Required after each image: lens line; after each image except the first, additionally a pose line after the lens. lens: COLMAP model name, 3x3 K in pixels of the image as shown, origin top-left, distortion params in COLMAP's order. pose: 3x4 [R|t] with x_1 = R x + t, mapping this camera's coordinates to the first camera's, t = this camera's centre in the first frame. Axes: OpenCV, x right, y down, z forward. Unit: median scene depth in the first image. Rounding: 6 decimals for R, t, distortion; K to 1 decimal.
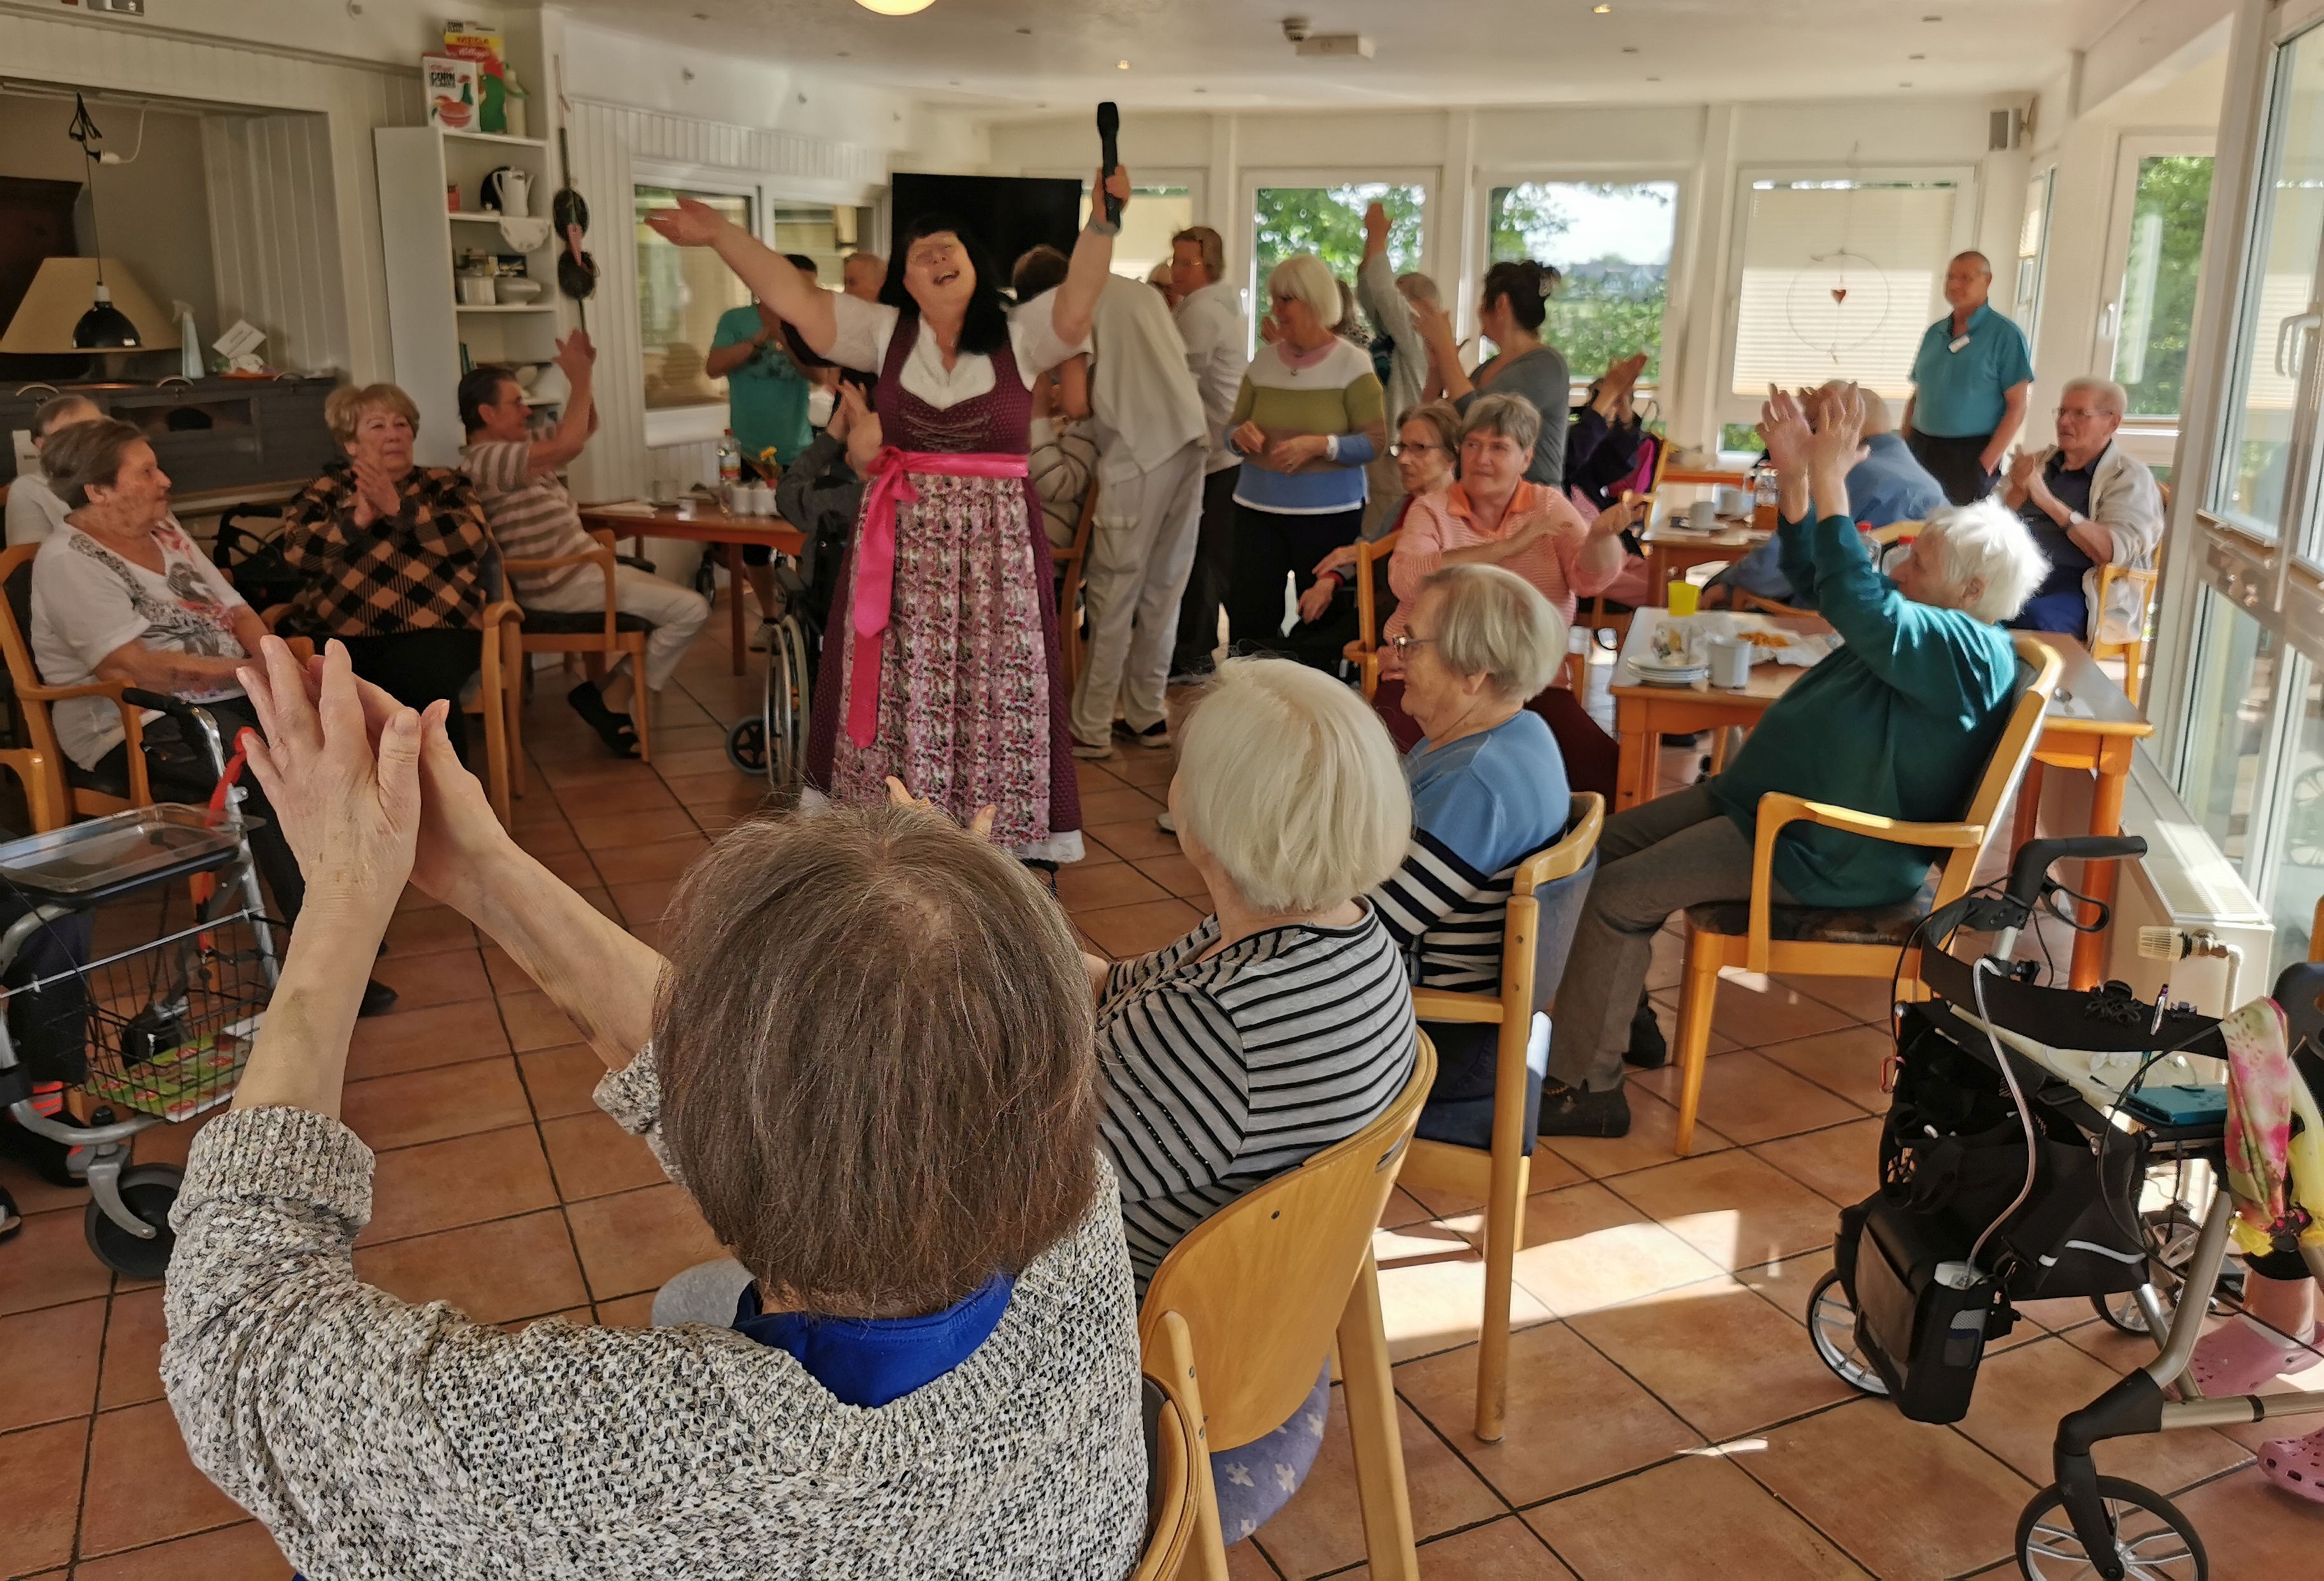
lens RADIAL K [[1778.1, 0, 1155.2], [0, 1778.1, 725.1], [0, 0, 1]] dist [0.052175, -0.084967]
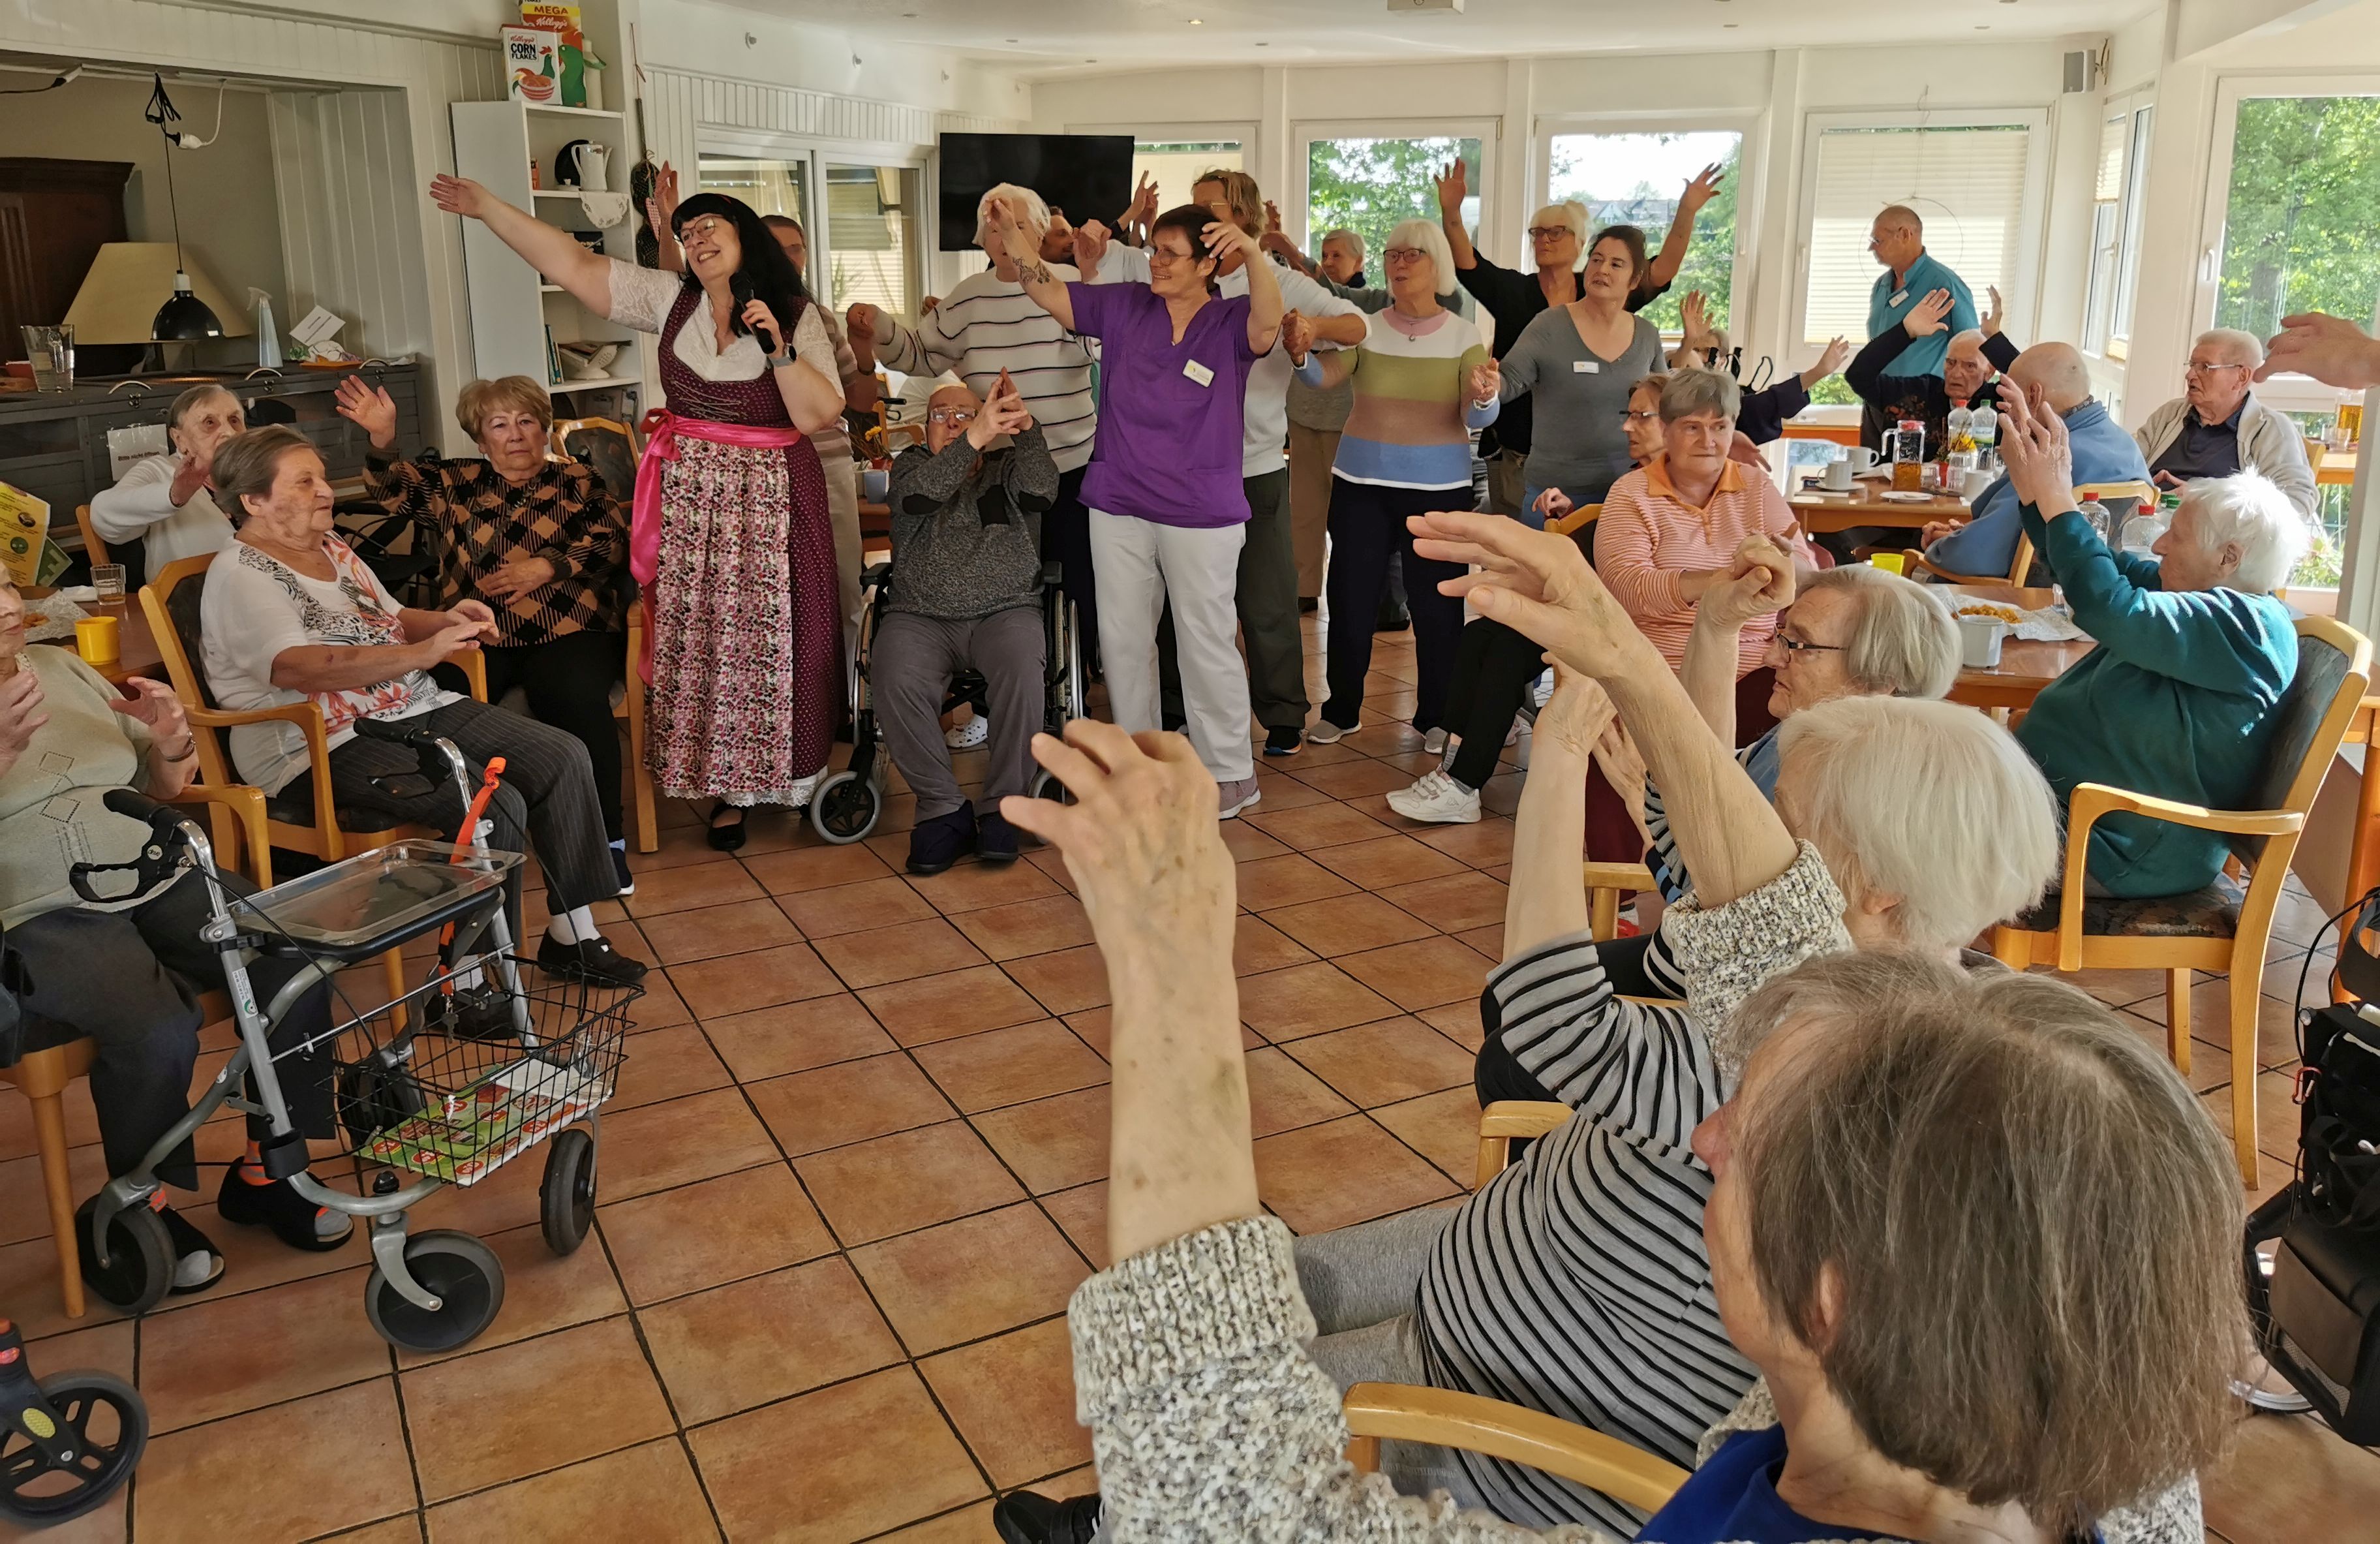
lens RADIAL K [[1825.6, 0, 1177.3], [0, 1825.6, 658.8], [0, 0, 1]] dist [0.044646, -0.071978]
pose [[0.999240, -0.025437, 0.029528, -0.083572], [0.025759, 0.999612, -0.010559, -0.015252], [-0.029248, 0.011311, 0.999508, 0.008674]]
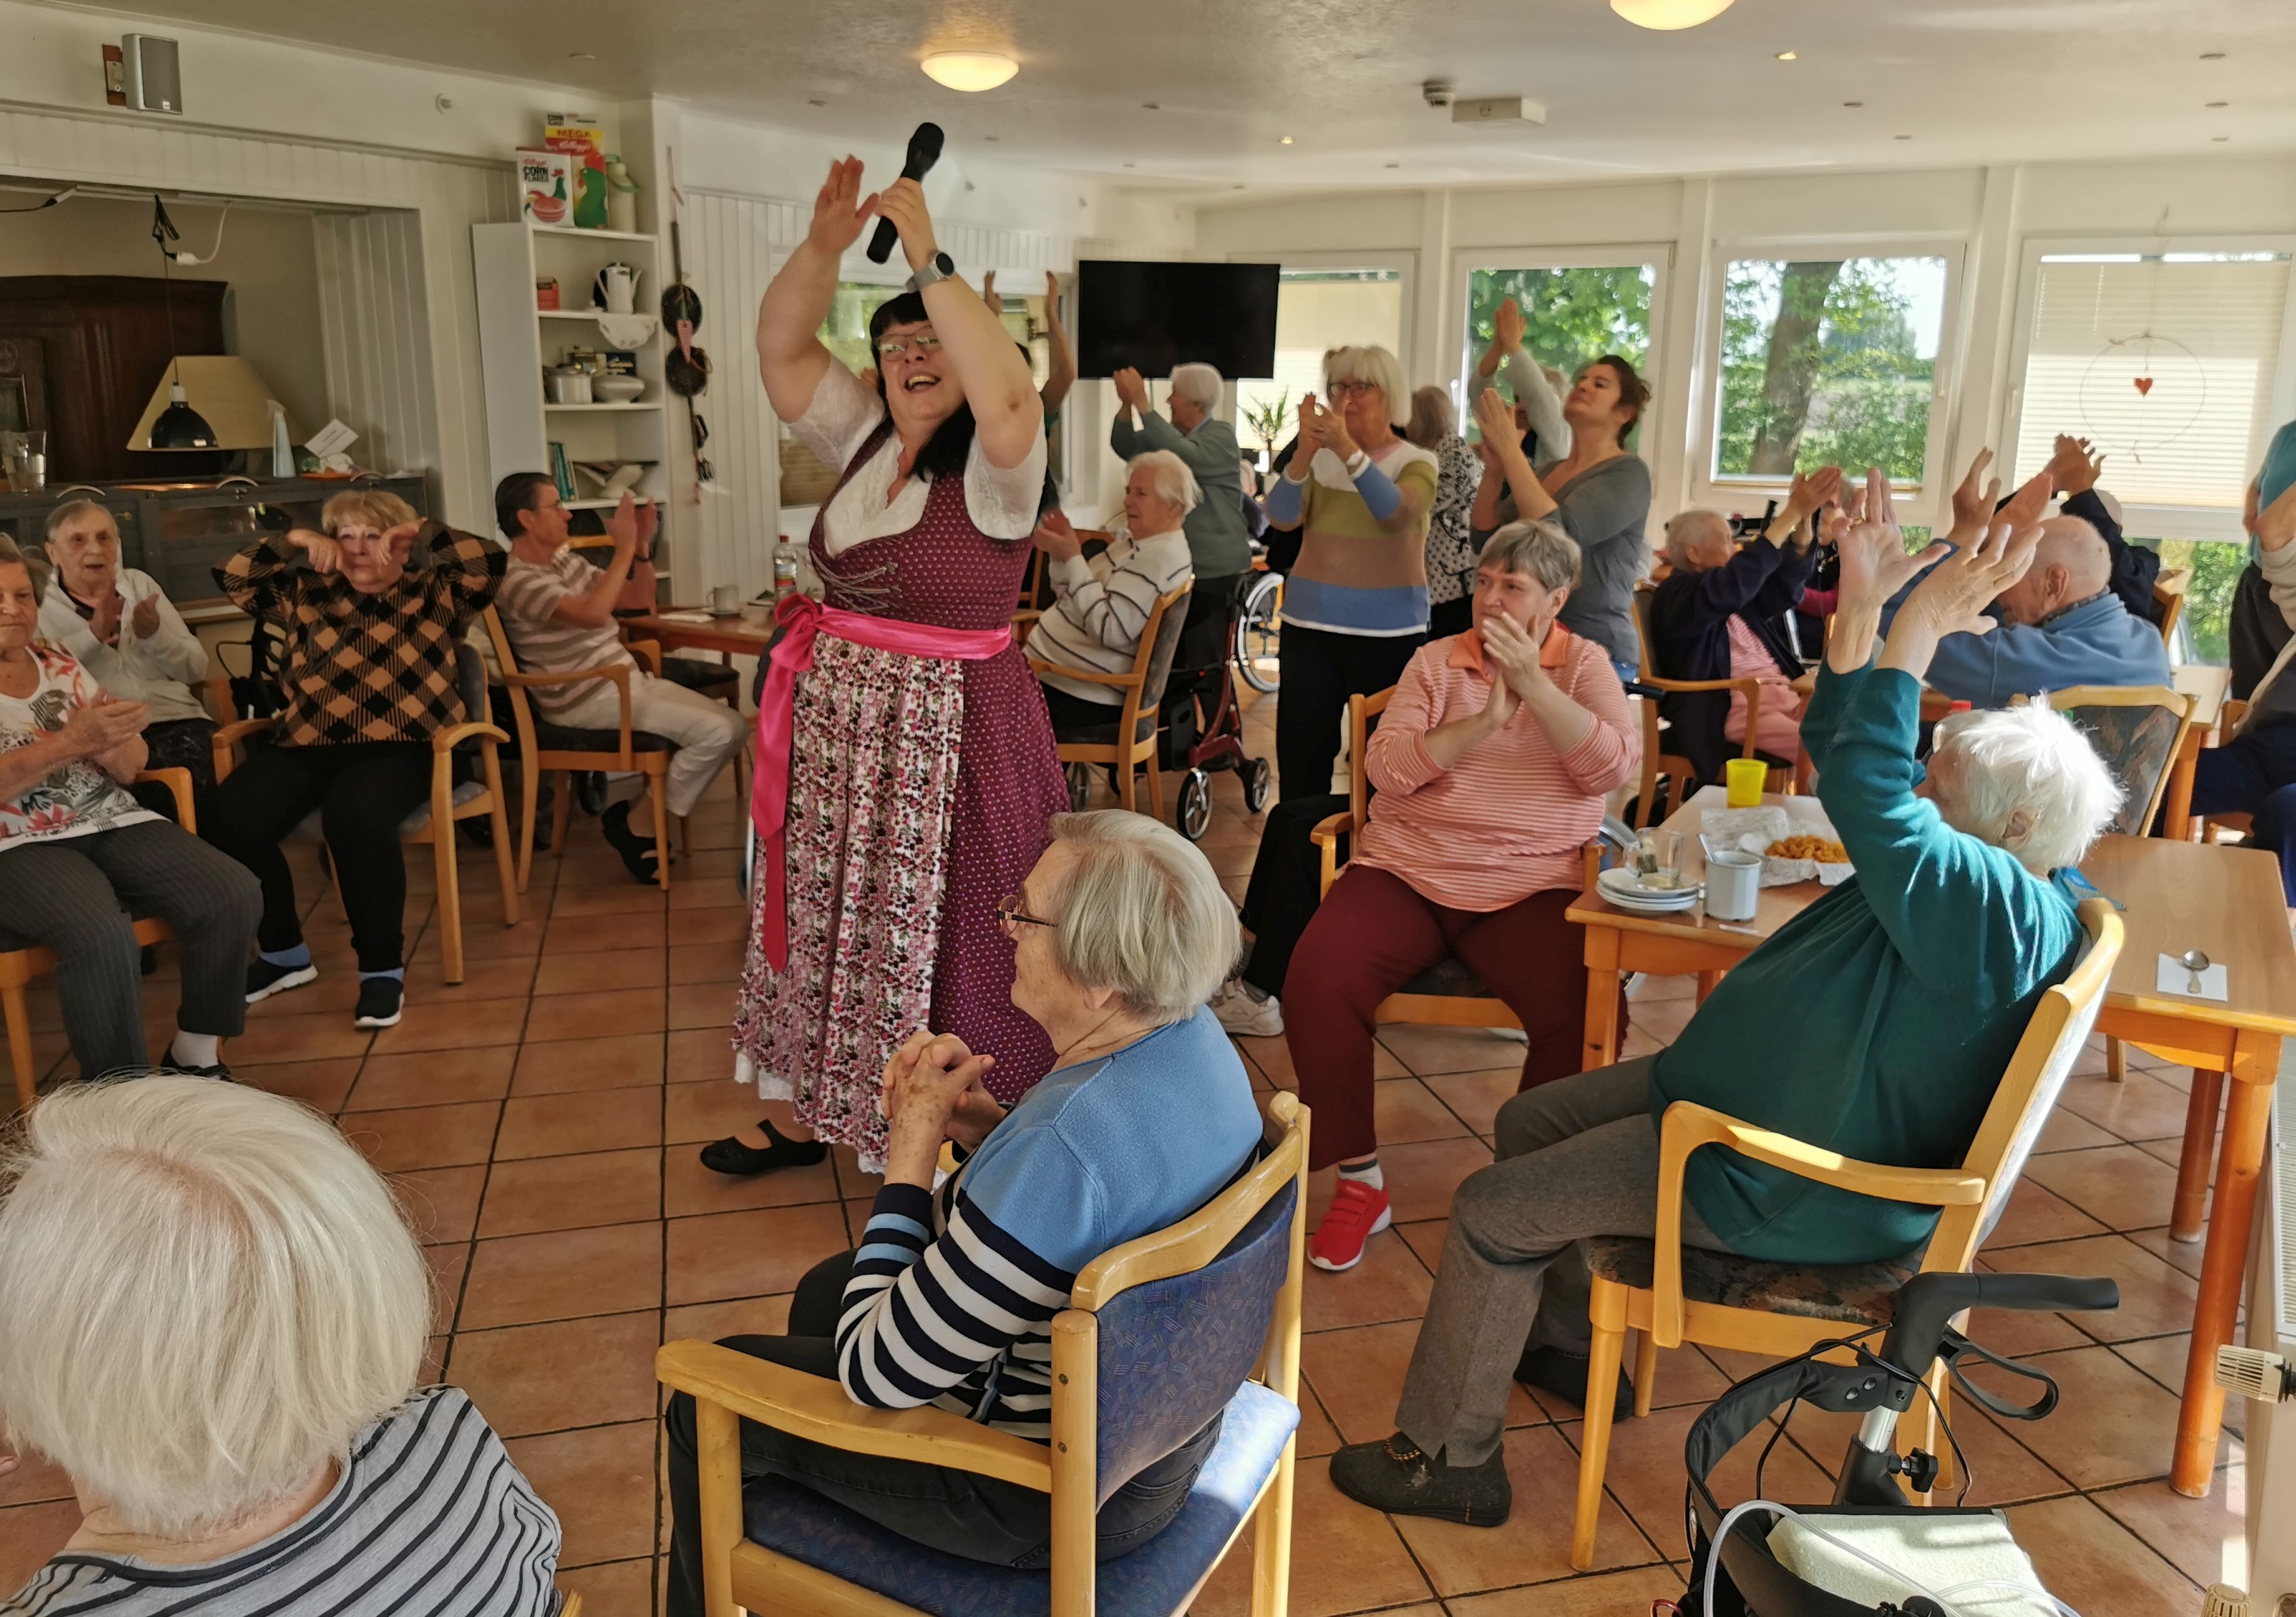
lens RADIAL K [[1750.3, 0, 1158.5], [0, 1750.3, 774.5], [0, 0, 1]] dist [0.055014, -0.076749]
pose [[0.981145, 0.039478, -0.189196, 0.127745], [-0.042034, 0.999071, -0.009517, -0.037951], [0.188644, 0.017290, 0.981893, 0.123411]]
